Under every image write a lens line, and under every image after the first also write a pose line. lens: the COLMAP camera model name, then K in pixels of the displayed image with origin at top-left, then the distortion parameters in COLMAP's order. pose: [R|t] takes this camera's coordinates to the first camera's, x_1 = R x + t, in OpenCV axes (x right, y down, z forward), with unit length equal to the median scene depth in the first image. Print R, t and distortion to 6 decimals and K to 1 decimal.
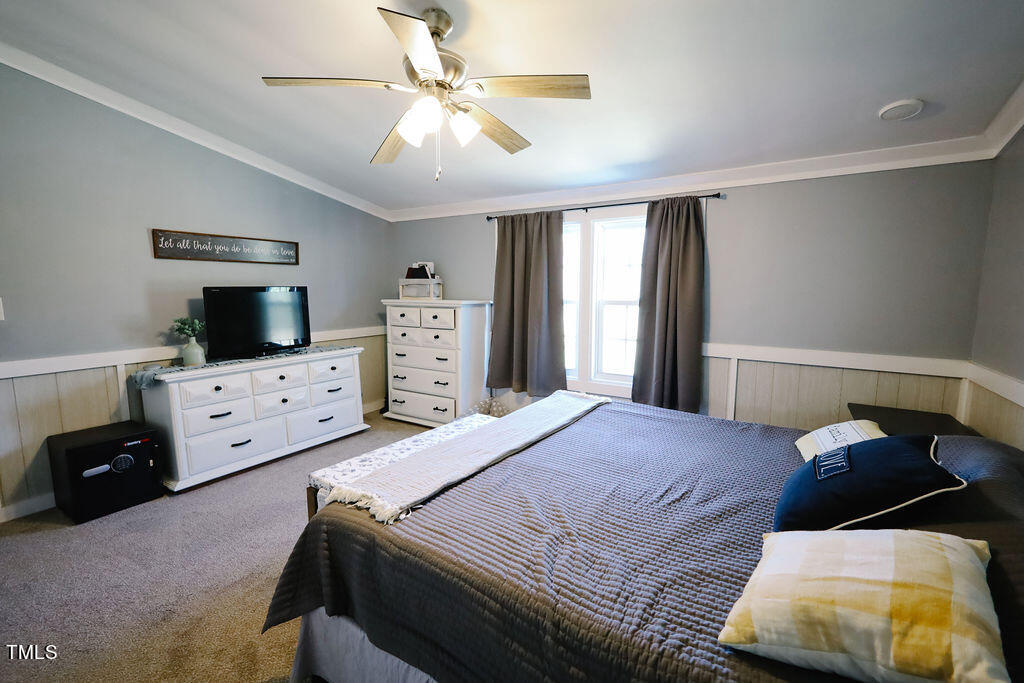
lens RADIAL K [[441.7, 0, 512.0], [0, 441.7, 341.5], [0, 0, 1]] dist [0.000371, -0.000400]
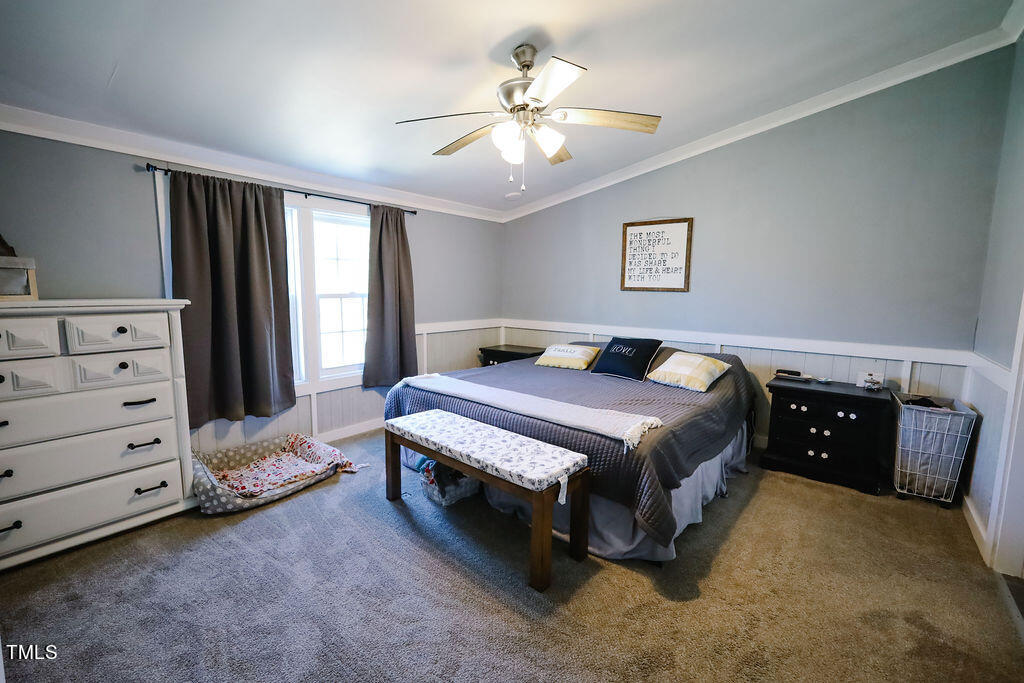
lens RADIAL K [[441.7, 0, 512.0], [0, 441.7, 341.5], [0, 0, 1]] dist [0.000371, -0.000400]
pose [[0.113342, -0.123920, 0.985798, -0.732304], [0.108238, 0.987826, 0.111730, -0.055018], [-0.987643, 0.094038, 0.125375, 0.494894]]
